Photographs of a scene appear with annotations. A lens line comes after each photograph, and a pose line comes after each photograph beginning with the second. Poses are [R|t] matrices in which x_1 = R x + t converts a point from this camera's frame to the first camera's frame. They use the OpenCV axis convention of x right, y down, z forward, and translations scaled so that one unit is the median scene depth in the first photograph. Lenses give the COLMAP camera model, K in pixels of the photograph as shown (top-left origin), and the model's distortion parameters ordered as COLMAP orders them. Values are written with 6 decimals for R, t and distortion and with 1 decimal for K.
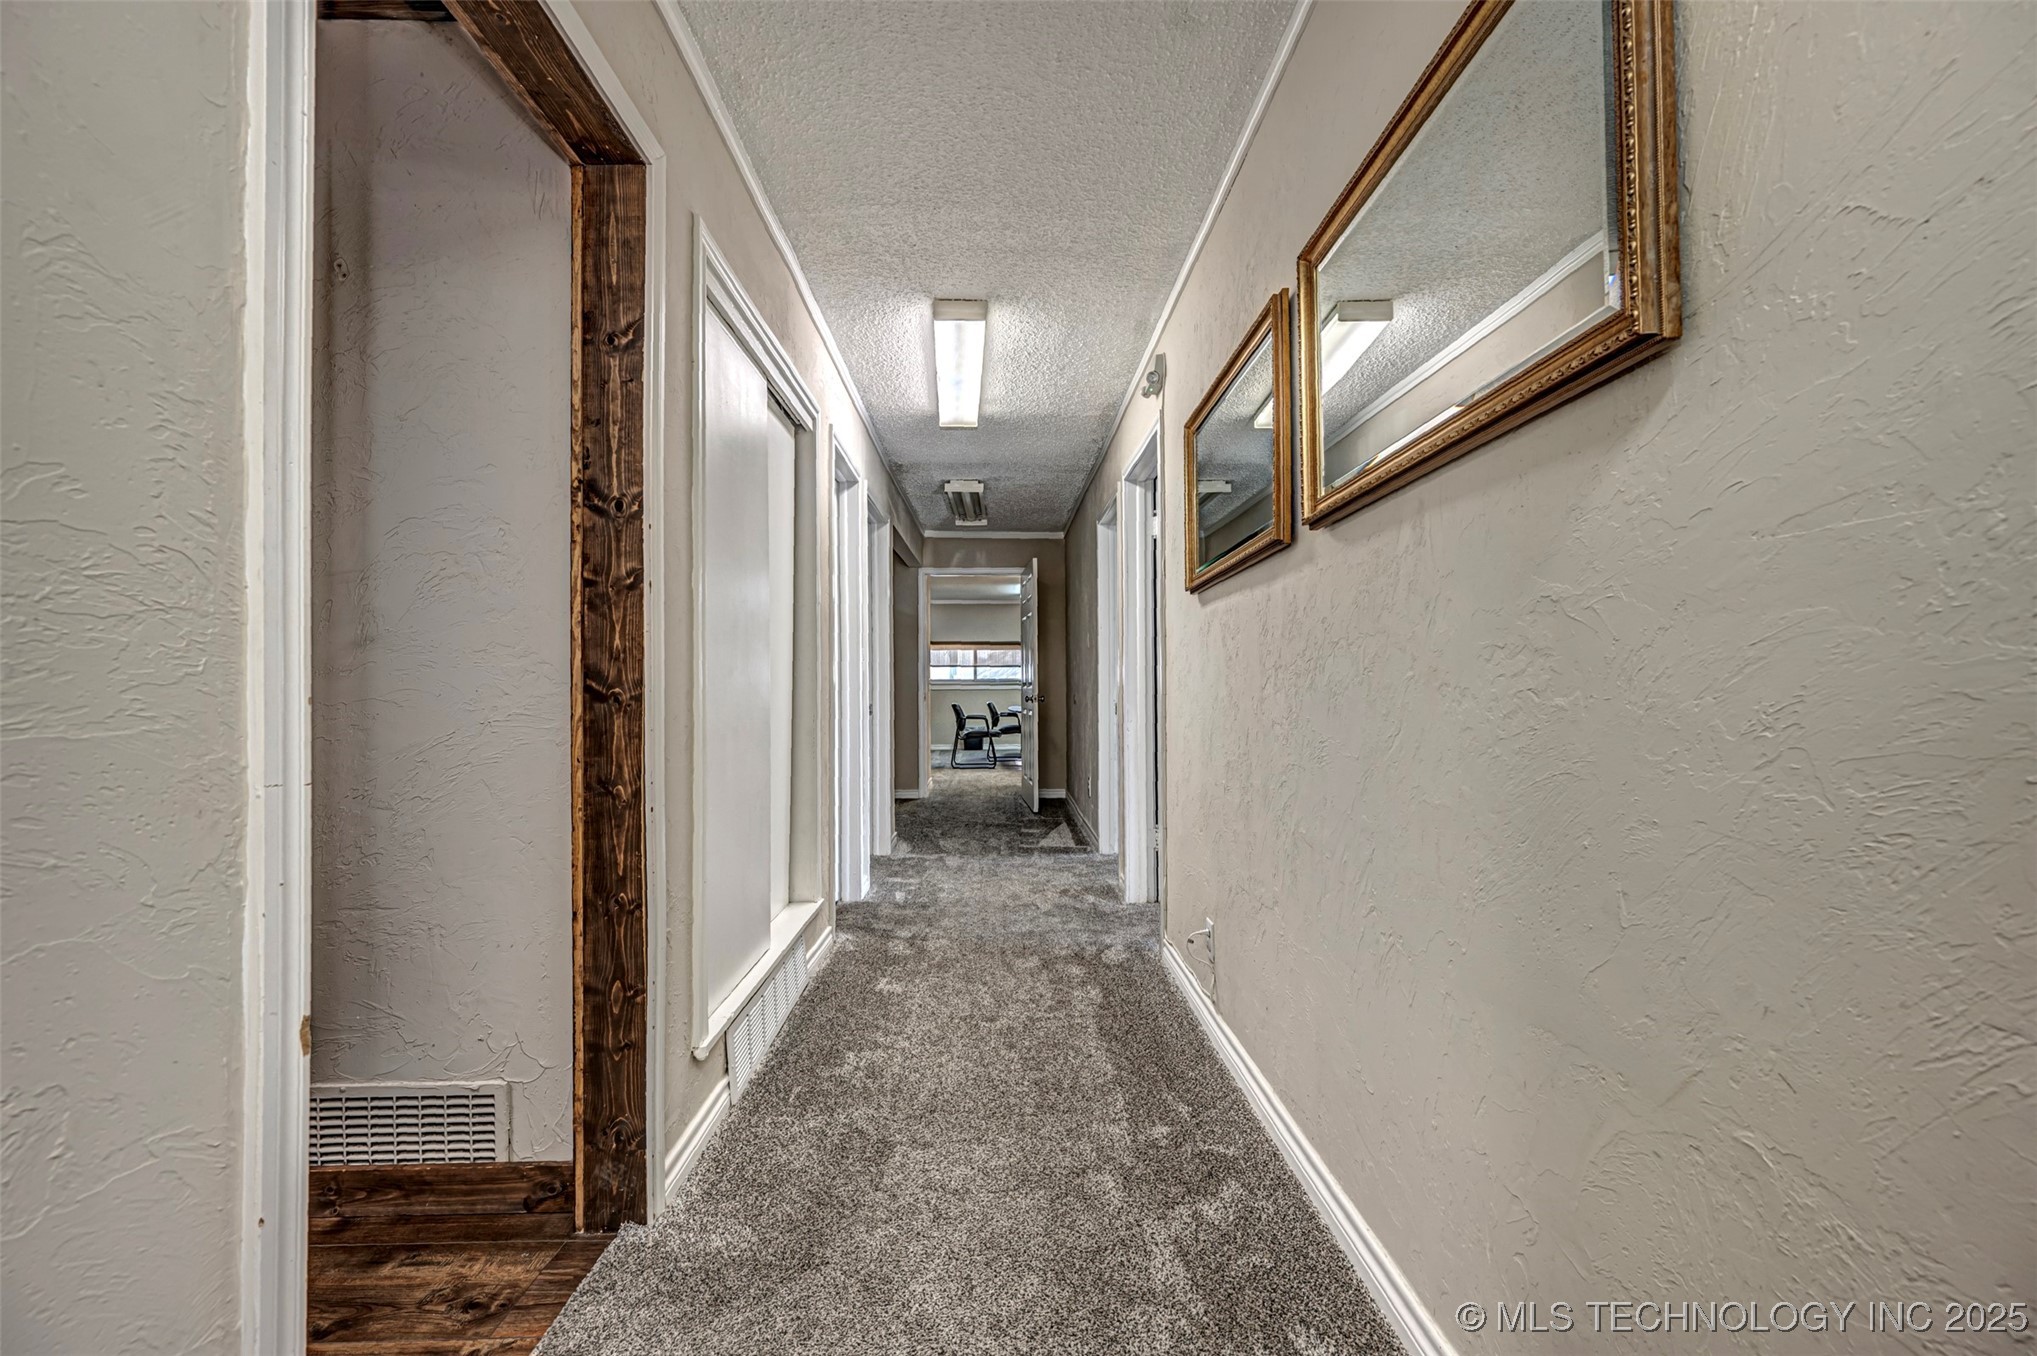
lens RADIAL K [[797.0, 0, 1020.2], [0, 797.0, 677.2], [0, 0, 1]] dist [0.000611, 0.000007]
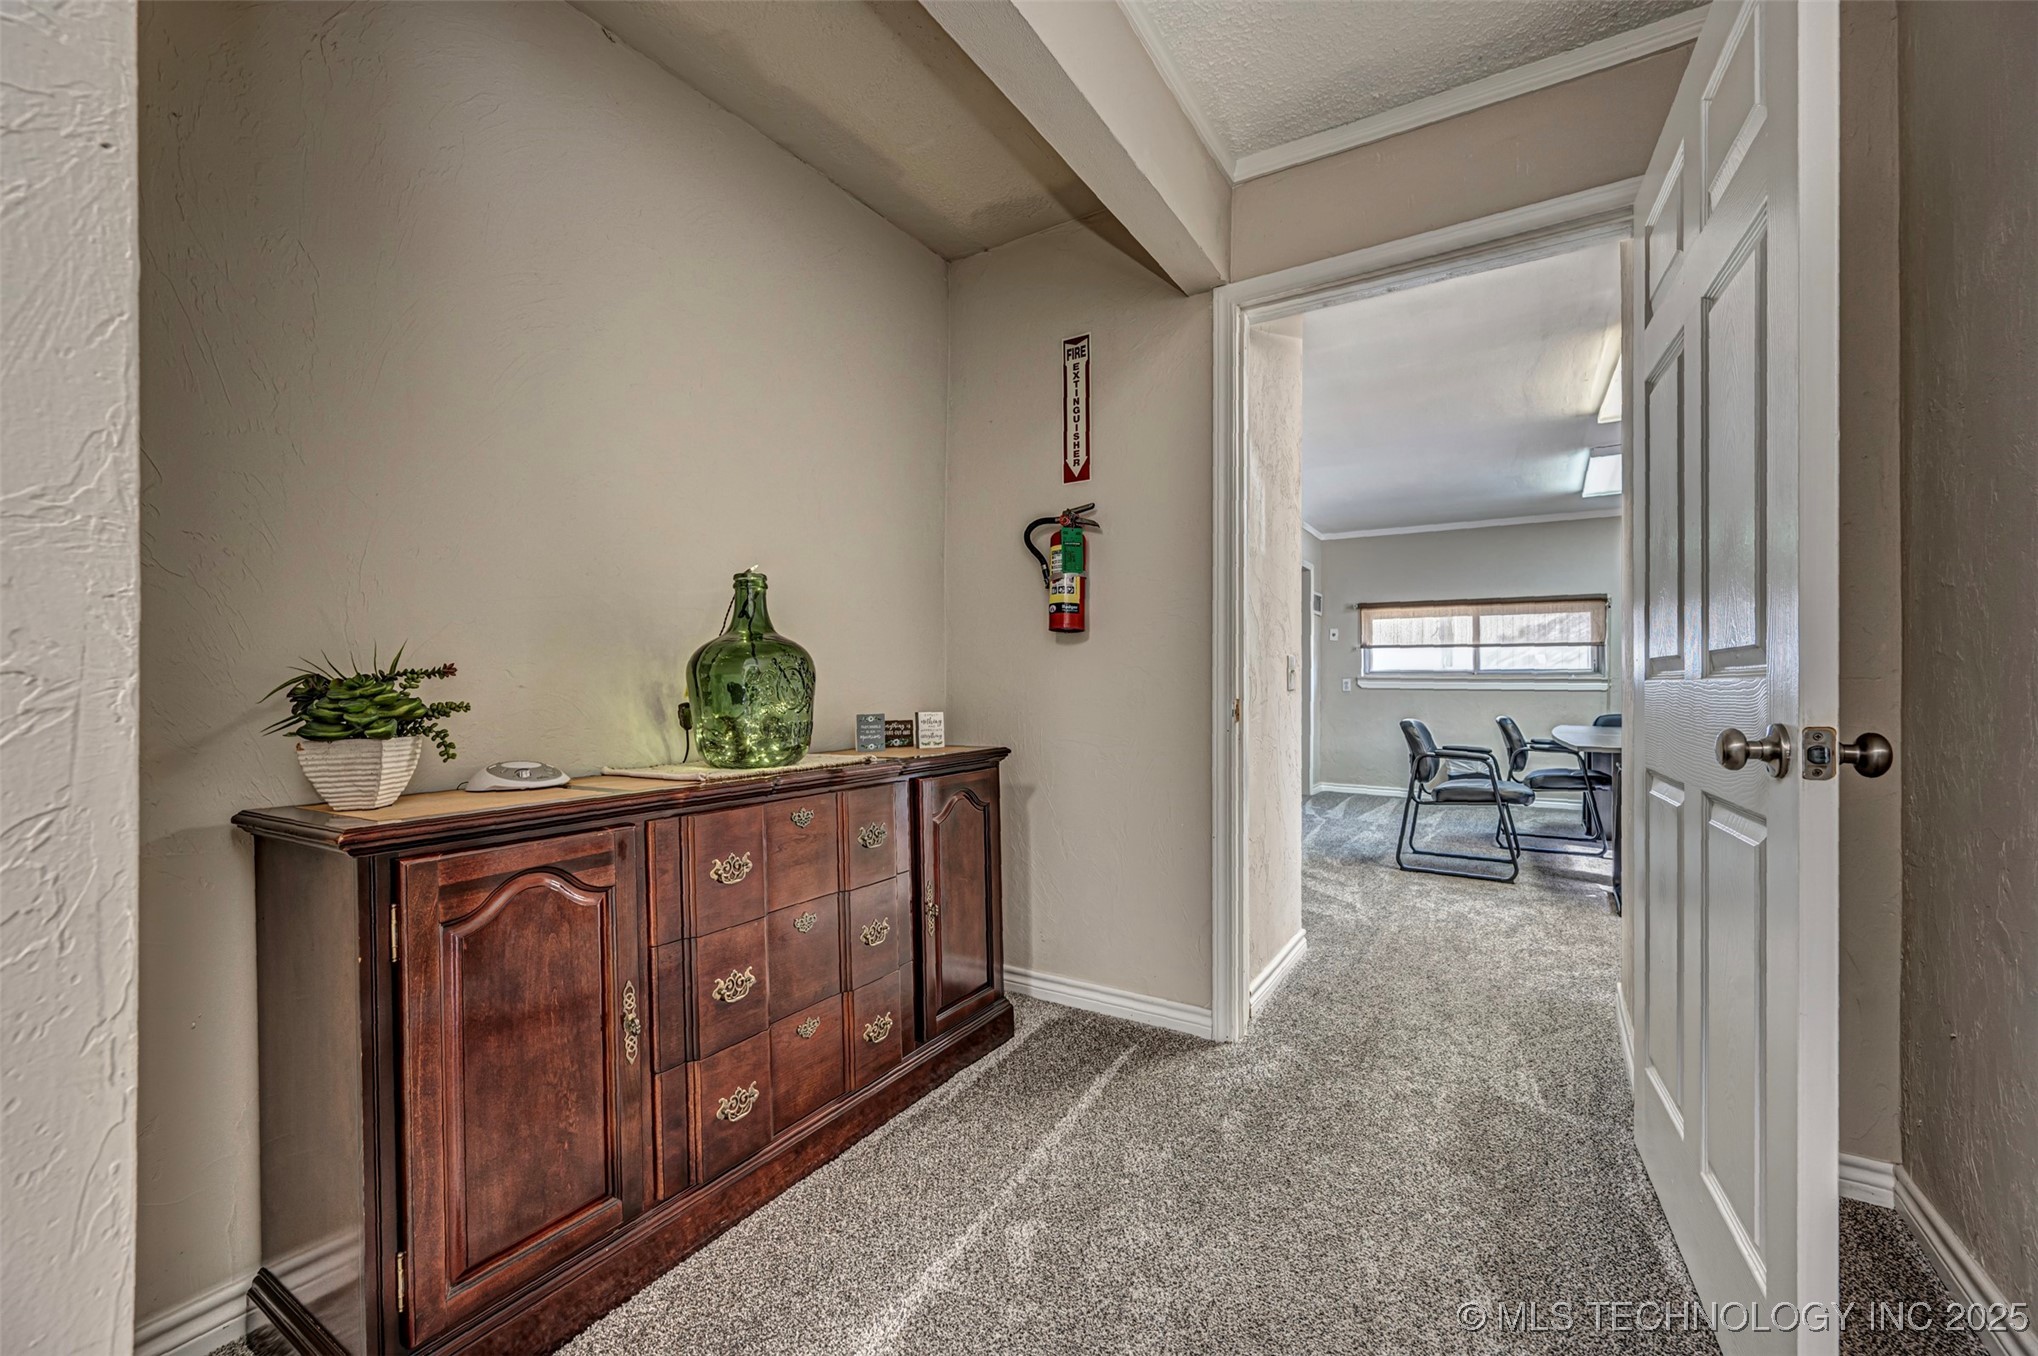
lens RADIAL K [[824.6, 0, 1017.4], [0, 824.6, 689.8], [0, 0, 1]] dist [0.001137, 0.000027]
pose [[0.833023, 0.005209, -0.553215, -0.008378], [0.003947, 0.999874, 0.015357, 0.007015], [0.553225, -0.014977, 0.832897, 0.459226]]
